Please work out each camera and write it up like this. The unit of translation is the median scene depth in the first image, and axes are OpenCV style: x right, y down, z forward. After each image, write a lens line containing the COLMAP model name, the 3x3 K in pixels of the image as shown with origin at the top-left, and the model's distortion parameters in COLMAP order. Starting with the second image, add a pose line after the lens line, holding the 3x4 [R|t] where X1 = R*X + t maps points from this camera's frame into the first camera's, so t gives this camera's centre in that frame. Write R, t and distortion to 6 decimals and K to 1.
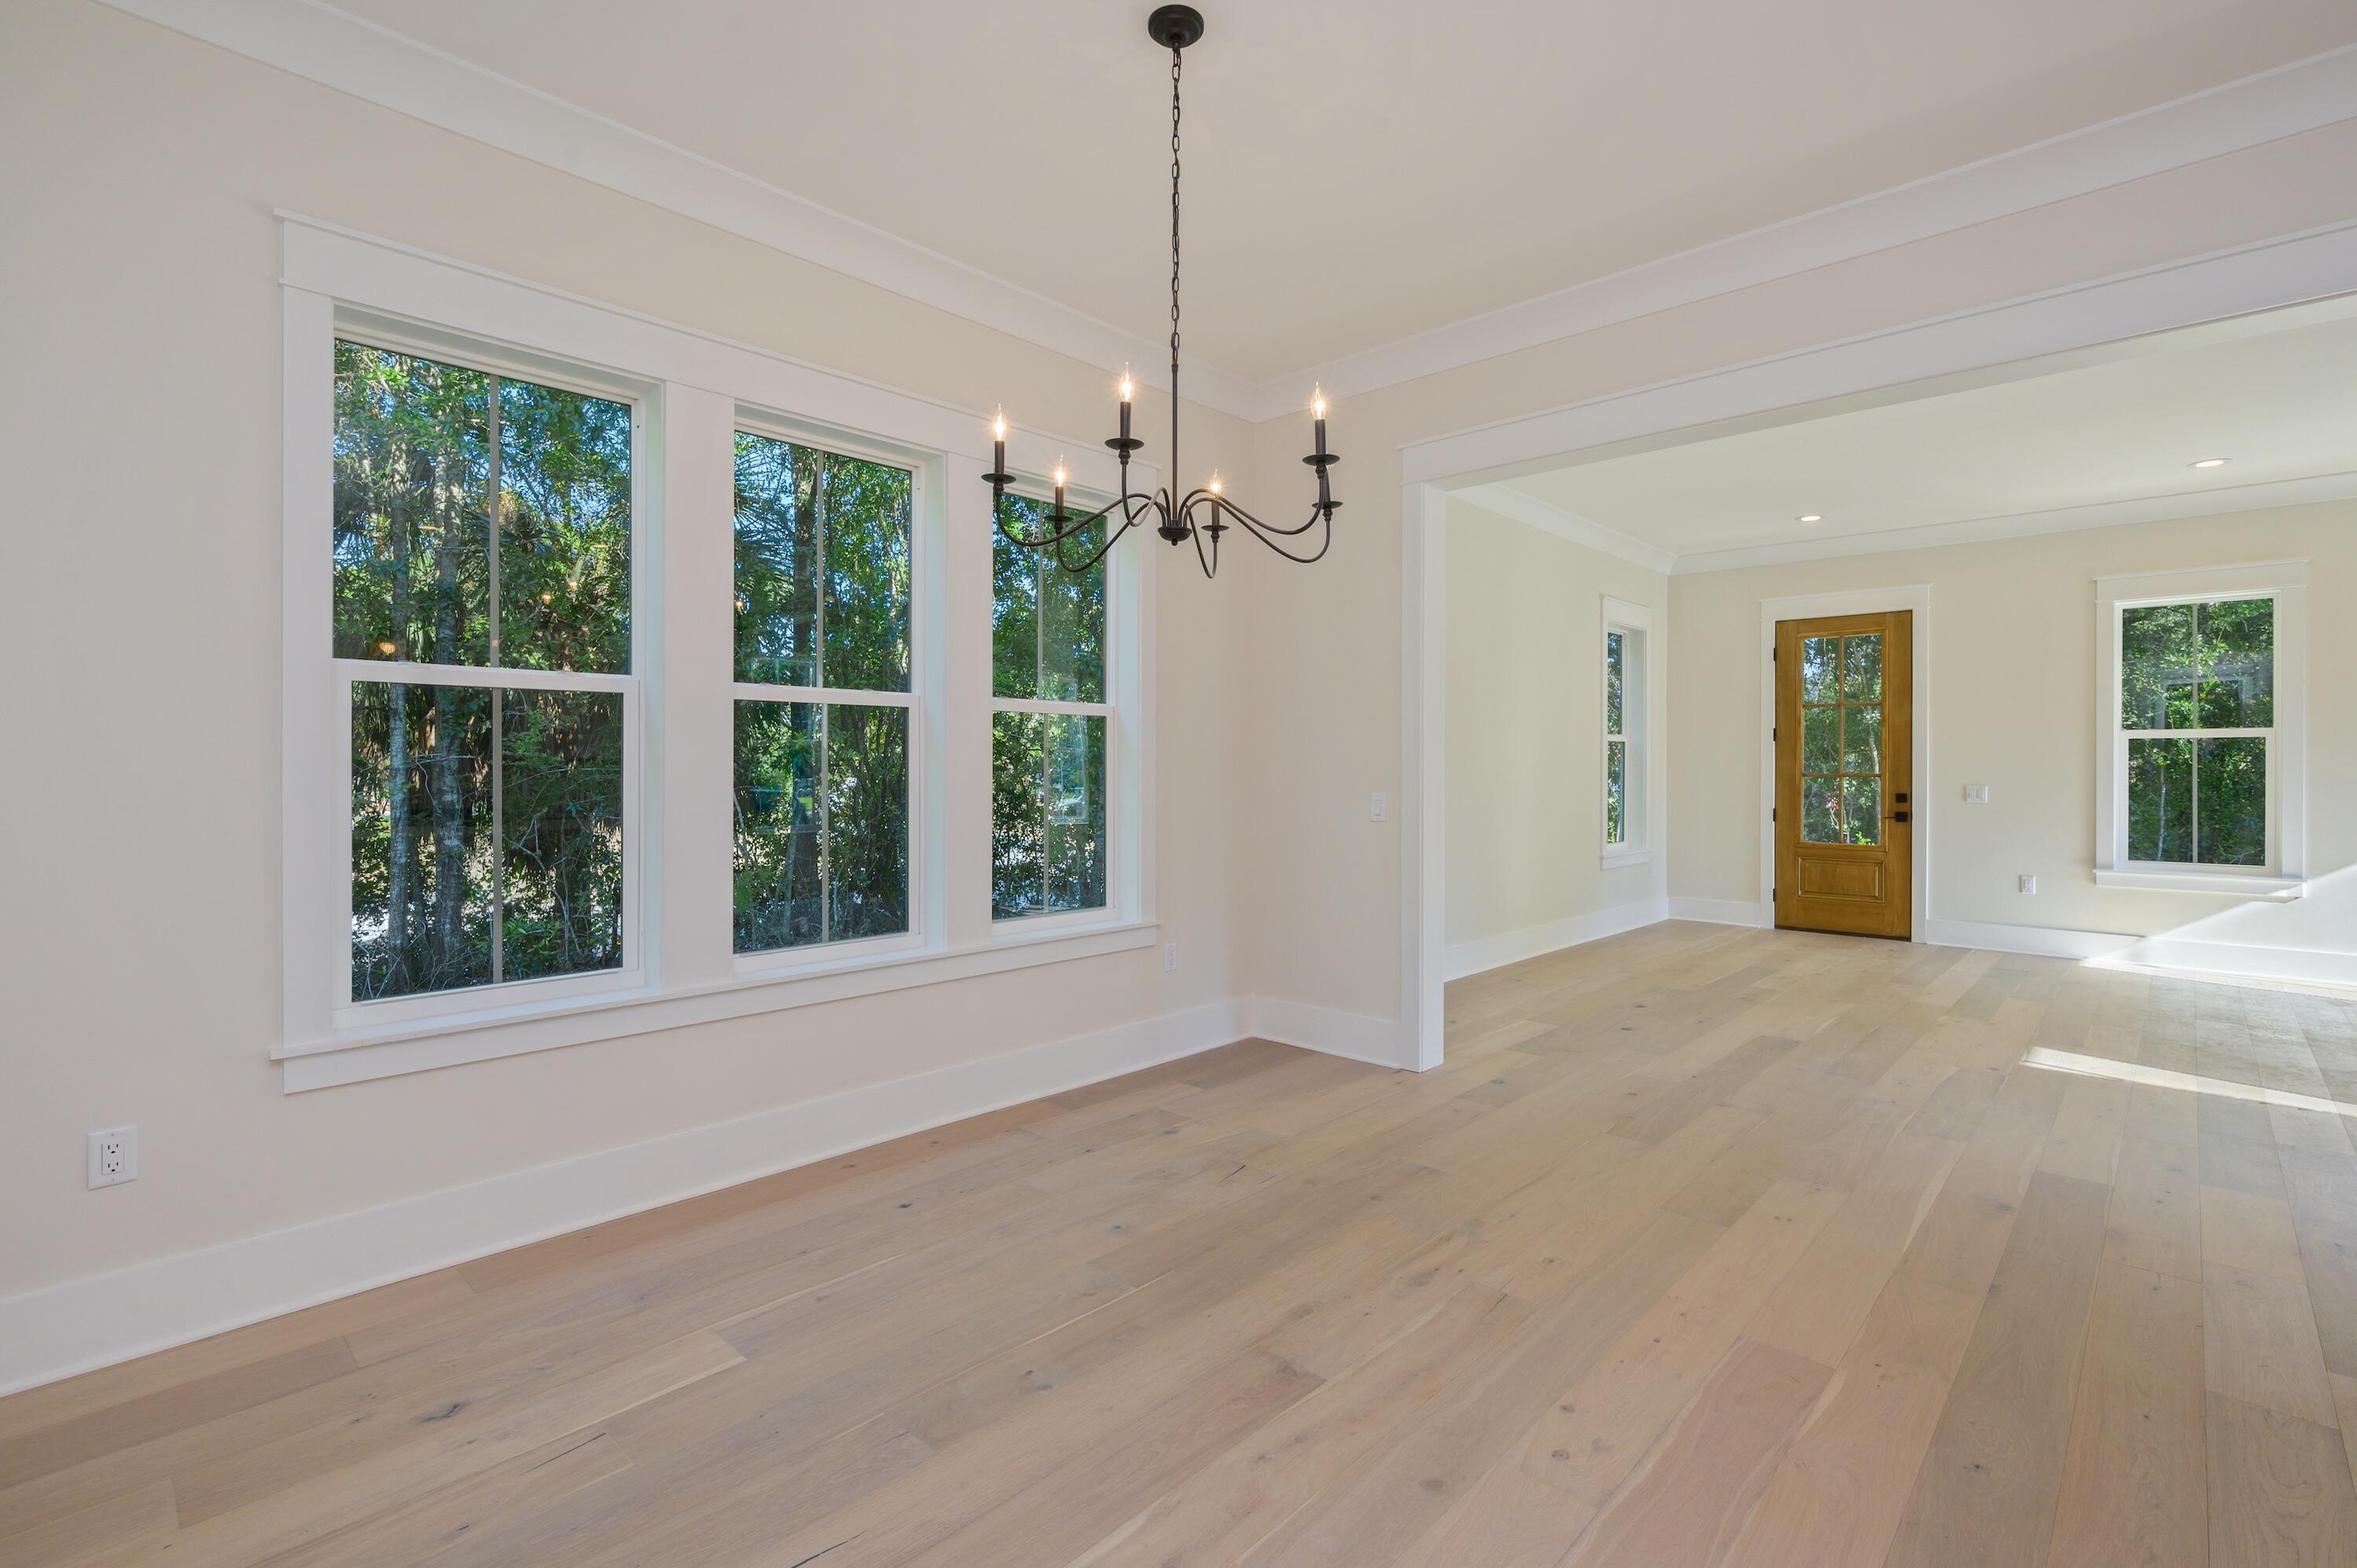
lens RADIAL K [[1058.7, 0, 1196.2], [0, 1058.7, 774.8], [0, 0, 1]] dist [0.002471, 0.000323]
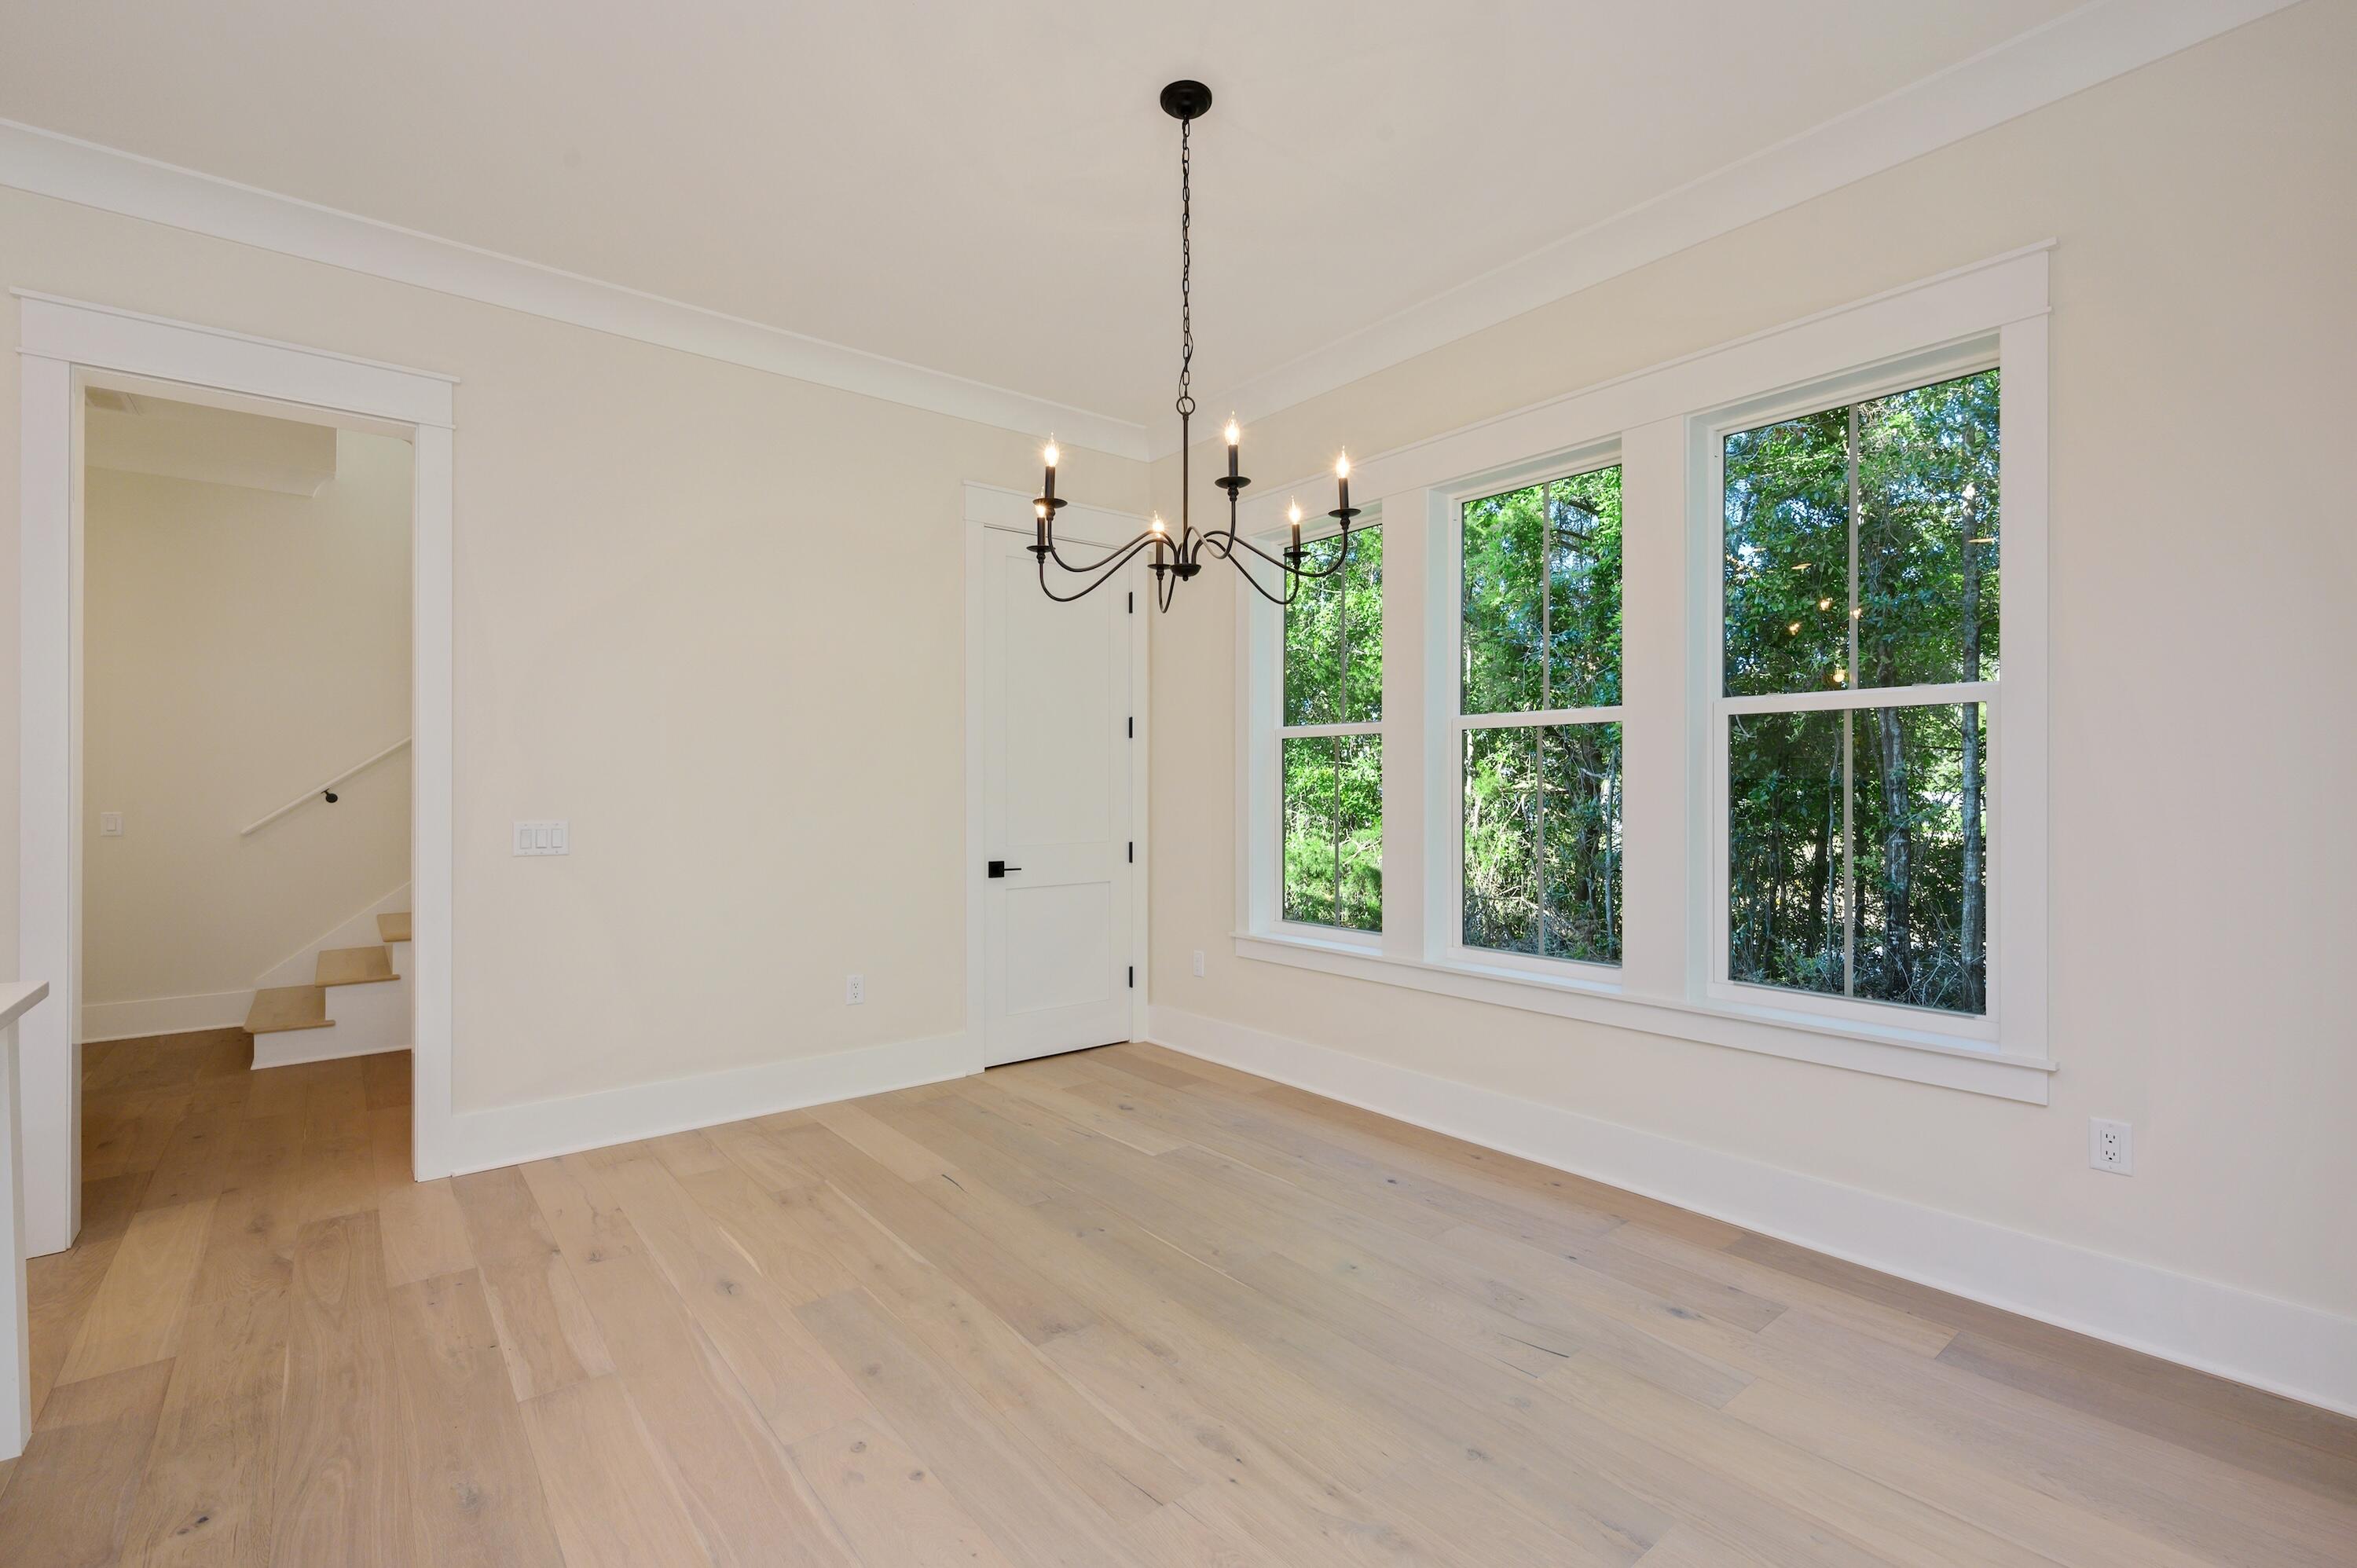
lens RADIAL K [[1058.7, 0, 1180.5], [0, 1058.7, 791.8], [0, 0, 1]] dist [0.002471, 0.000323]
pose [[-0.142637, 0.001634, -0.989774, 0.704582], [-0.005869, 0.999980, 0.002497, -0.001762], [0.989758, 0.006165, -0.142625, 0.775021]]
